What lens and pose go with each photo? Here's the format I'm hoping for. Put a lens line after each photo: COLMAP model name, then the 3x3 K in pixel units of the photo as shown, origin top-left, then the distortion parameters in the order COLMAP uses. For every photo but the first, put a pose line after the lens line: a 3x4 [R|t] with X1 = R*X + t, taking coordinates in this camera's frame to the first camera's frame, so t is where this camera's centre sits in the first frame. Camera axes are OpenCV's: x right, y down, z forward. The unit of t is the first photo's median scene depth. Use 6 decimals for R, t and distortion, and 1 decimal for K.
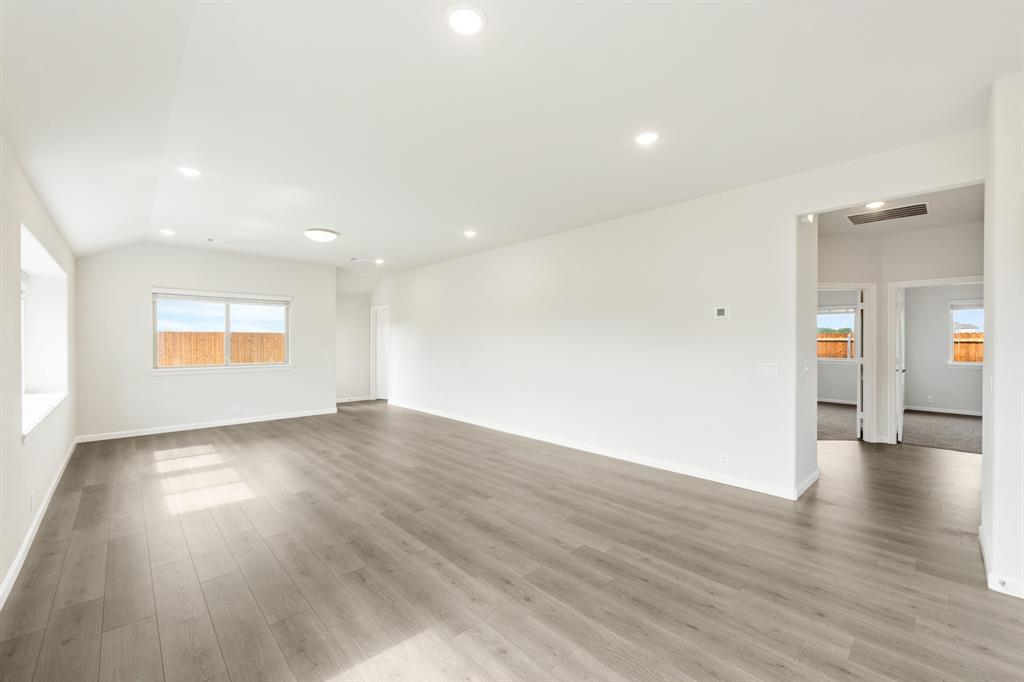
lens RADIAL K [[412.6, 0, 513.8], [0, 412.6, 340.3], [0, 0, 1]] dist [-0.001832, -0.000370]
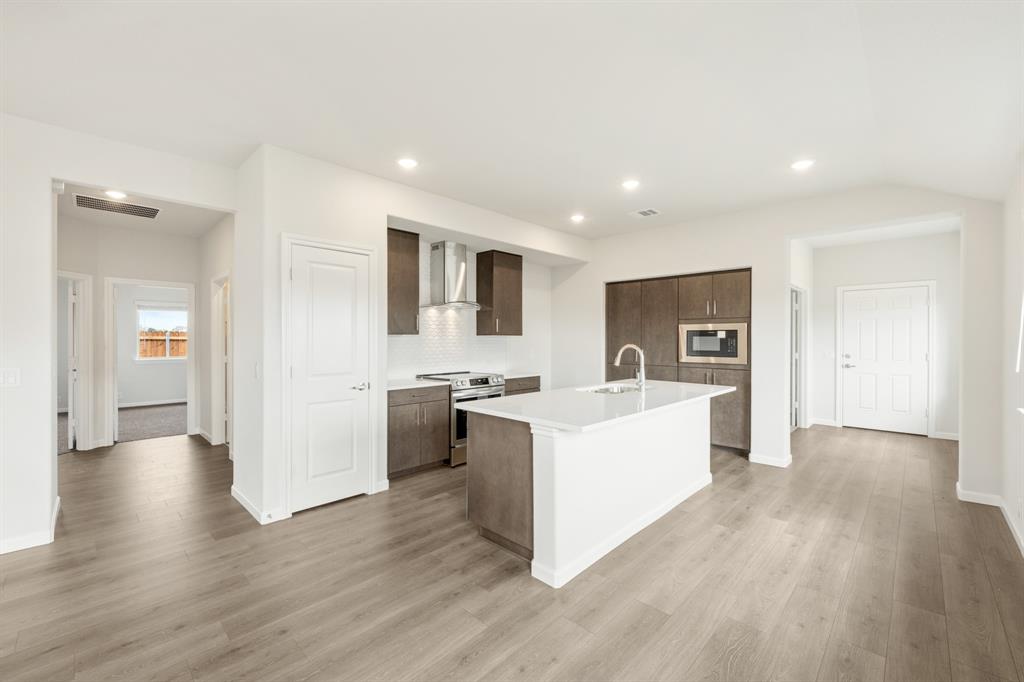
lens RADIAL K [[412.6, 0, 516.5], [0, 412.6, 342.5], [0, 0, 1]] dist [-0.001832, -0.000370]
pose [[-0.042042, -0.009338, 0.999072, -0.146356], [-0.002089, 0.999955, 0.009258, 0.000180], [-0.999114, -0.001698, -0.042060, 0.170173]]
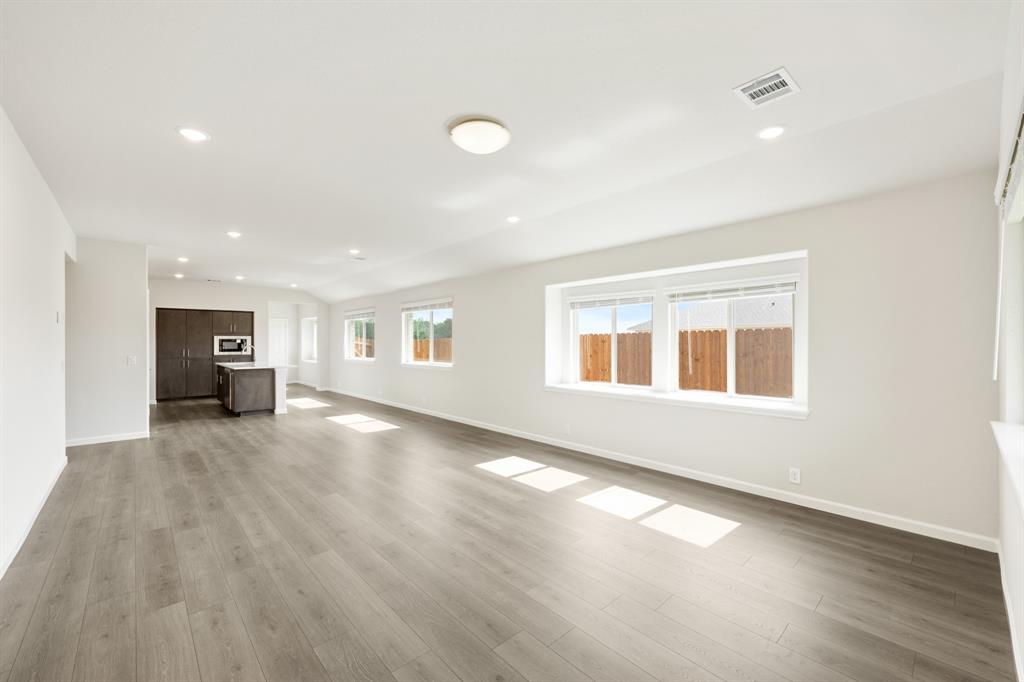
lens RADIAL K [[412.6, 0, 515.1], [0, 412.6, 346.8], [0, 0, 1]] dist [-0.001832, -0.000370]
pose [[-0.999908, 0.005076, 0.012573, -0.862816], [0.005217, 0.999924, 0.011203, 0.003318], [-0.012515, 0.011268, -0.999858, 2.525995]]
